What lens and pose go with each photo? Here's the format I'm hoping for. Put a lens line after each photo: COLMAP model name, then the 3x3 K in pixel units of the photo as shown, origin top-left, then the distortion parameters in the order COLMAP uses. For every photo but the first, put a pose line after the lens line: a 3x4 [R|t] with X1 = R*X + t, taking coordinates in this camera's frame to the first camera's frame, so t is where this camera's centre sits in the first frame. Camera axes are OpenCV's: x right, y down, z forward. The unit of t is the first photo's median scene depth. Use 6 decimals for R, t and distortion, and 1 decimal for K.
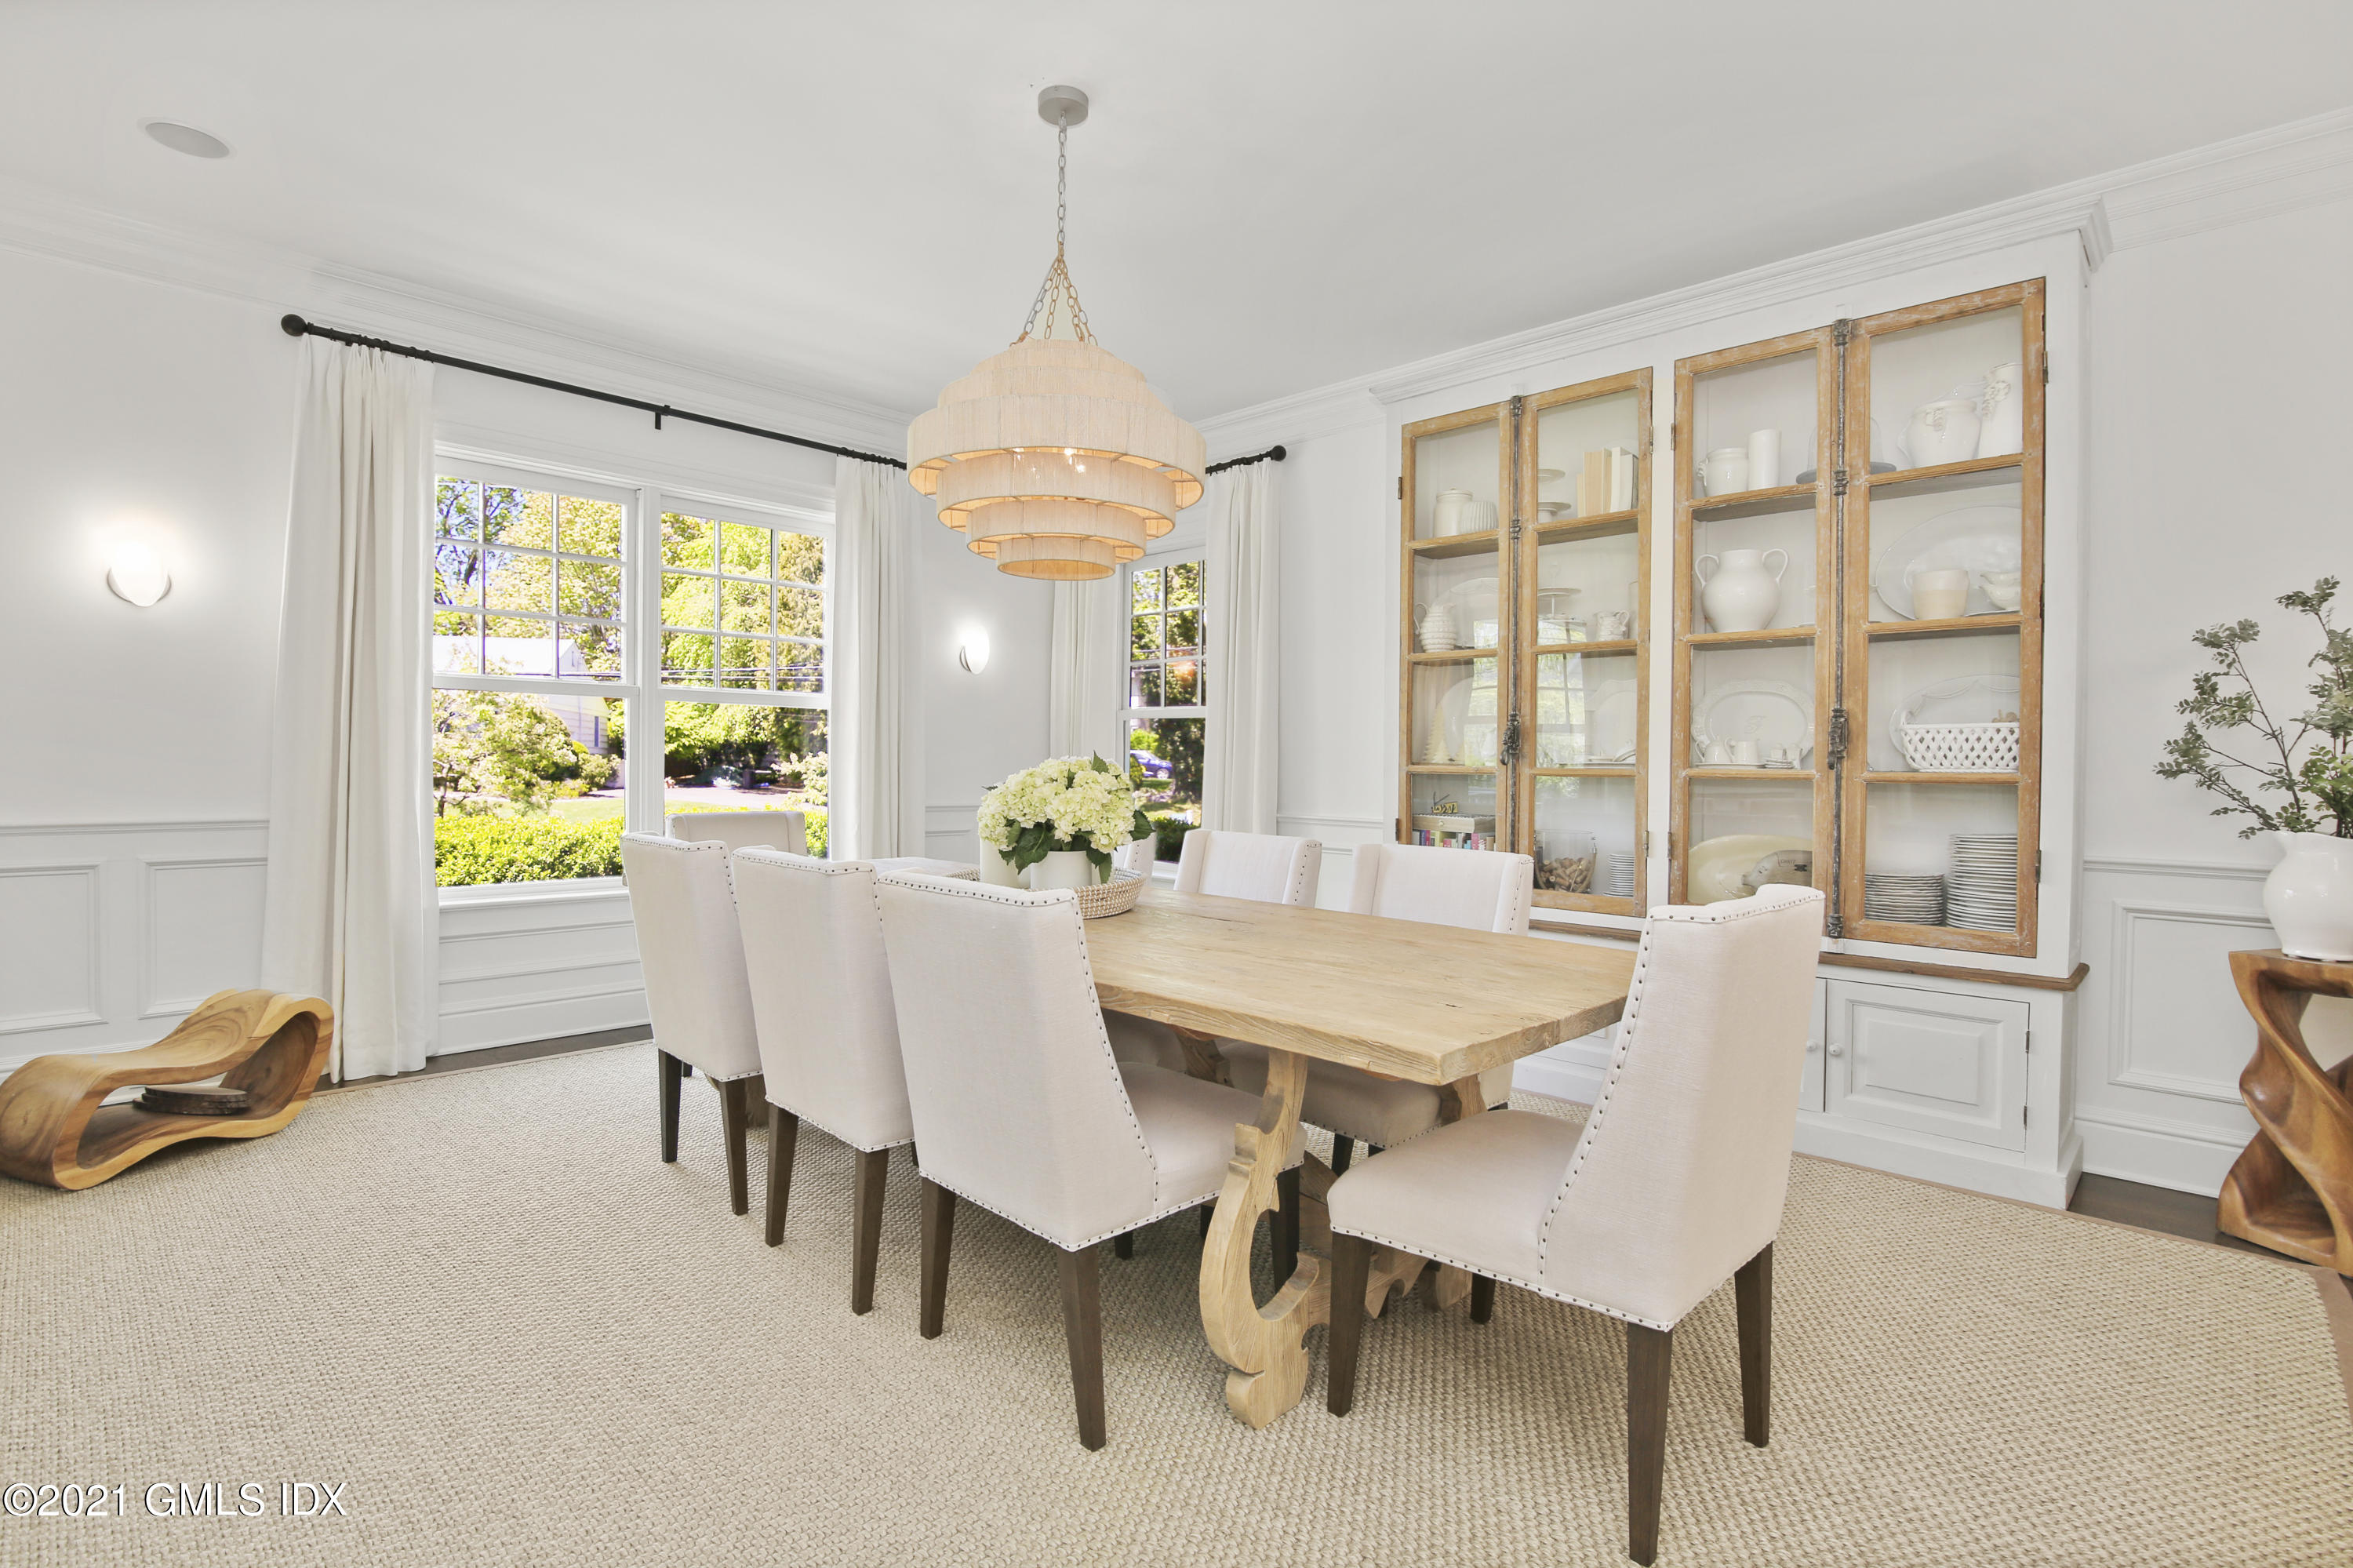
lens RADIAL K [[1085.3, 0, 1186.1], [0, 1085.3, 782.3], [0, 0, 1]] dist [-0.015597, -0.001476]
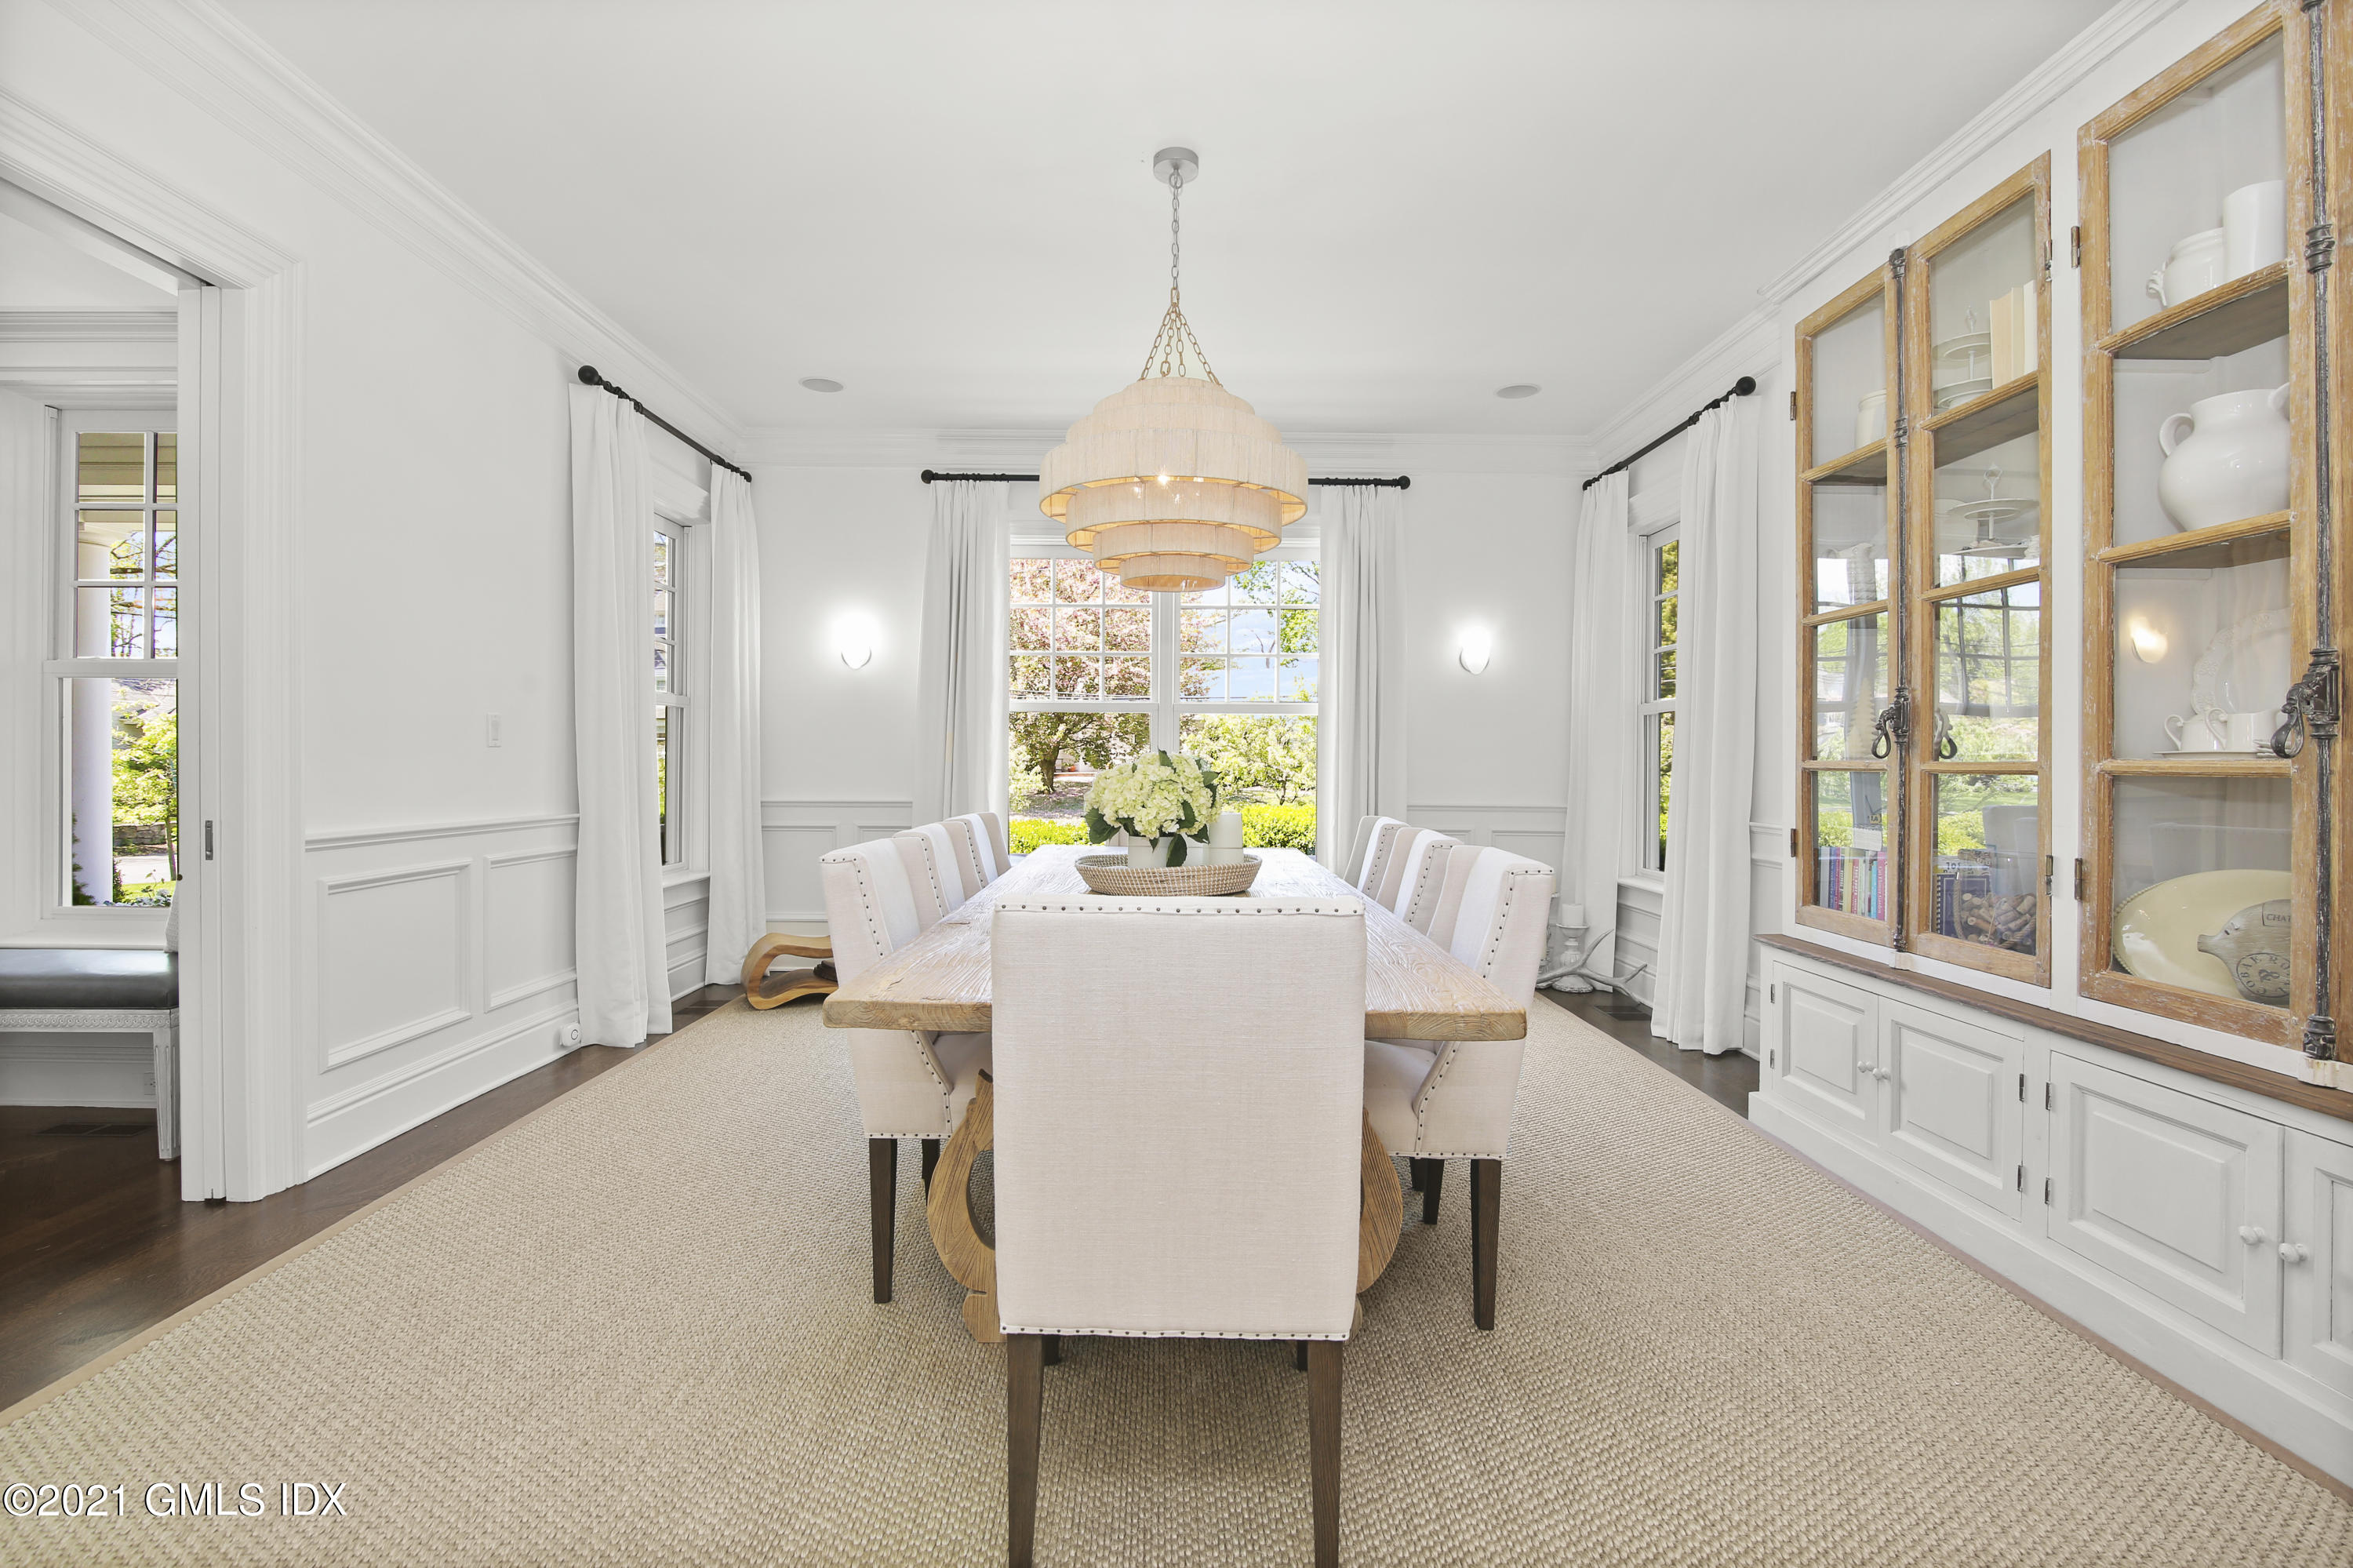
lens RADIAL K [[1085.3, 0, 1184.6], [0, 1085.3, 771.8], [0, 0, 1]] dist [-0.015597, -0.001476]
pose [[0.711999, -0.001736, -0.702178, 0.512594], [-0.011391, 0.999837, -0.014023, 0.010001], [0.702088, 0.017982, 0.711863, 0.171248]]
